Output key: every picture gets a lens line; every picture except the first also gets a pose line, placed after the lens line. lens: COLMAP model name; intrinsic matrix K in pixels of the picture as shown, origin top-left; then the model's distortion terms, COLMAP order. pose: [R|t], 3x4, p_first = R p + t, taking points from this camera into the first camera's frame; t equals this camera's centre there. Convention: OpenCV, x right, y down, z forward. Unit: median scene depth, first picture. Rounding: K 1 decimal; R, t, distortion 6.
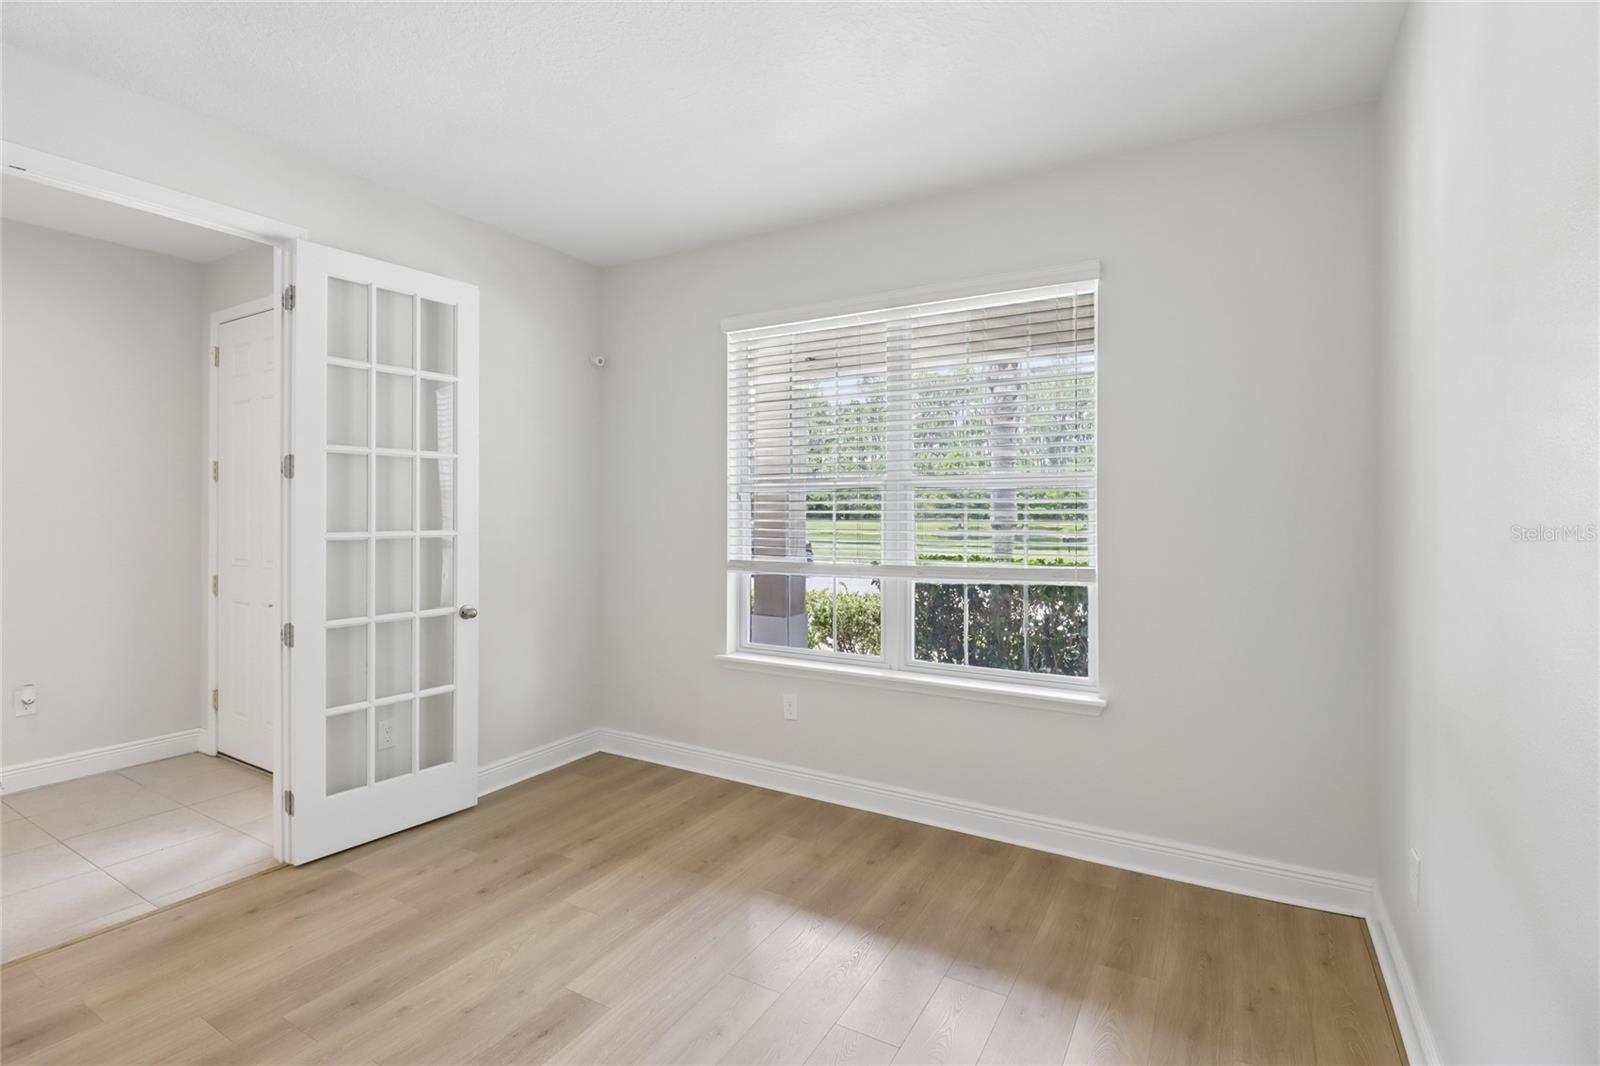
lens RADIAL K [[738.7, 0, 795.3], [0, 738.7, 502.6], [0, 0, 1]] dist [0.000361, -0.010462]
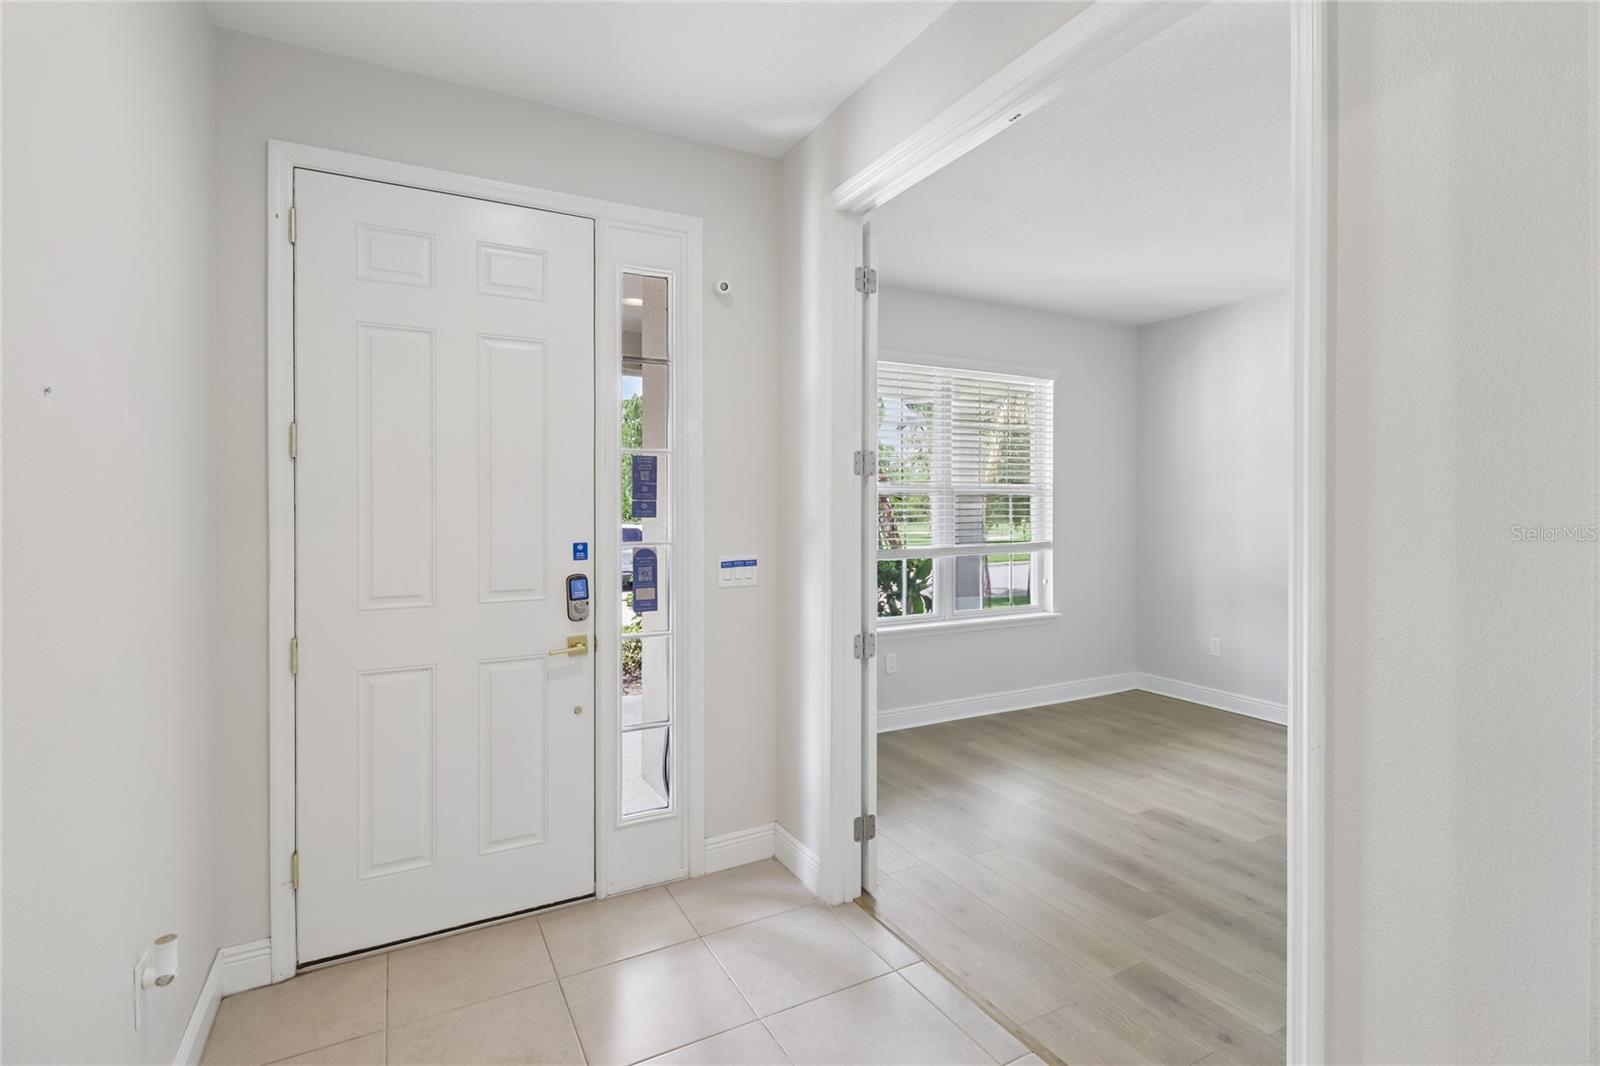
lens RADIAL K [[762.2, 0, 783.1], [0, 762.2, 507.0], [0, 0, 1]] dist [0.029890, -0.028248]
pose [[0.521228, 0.000198, 0.853417, -1.530561], [-0.002975, 0.999994, 0.001586, 0.003279], [-0.853412, -0.003366, 0.521226, 0.576875]]
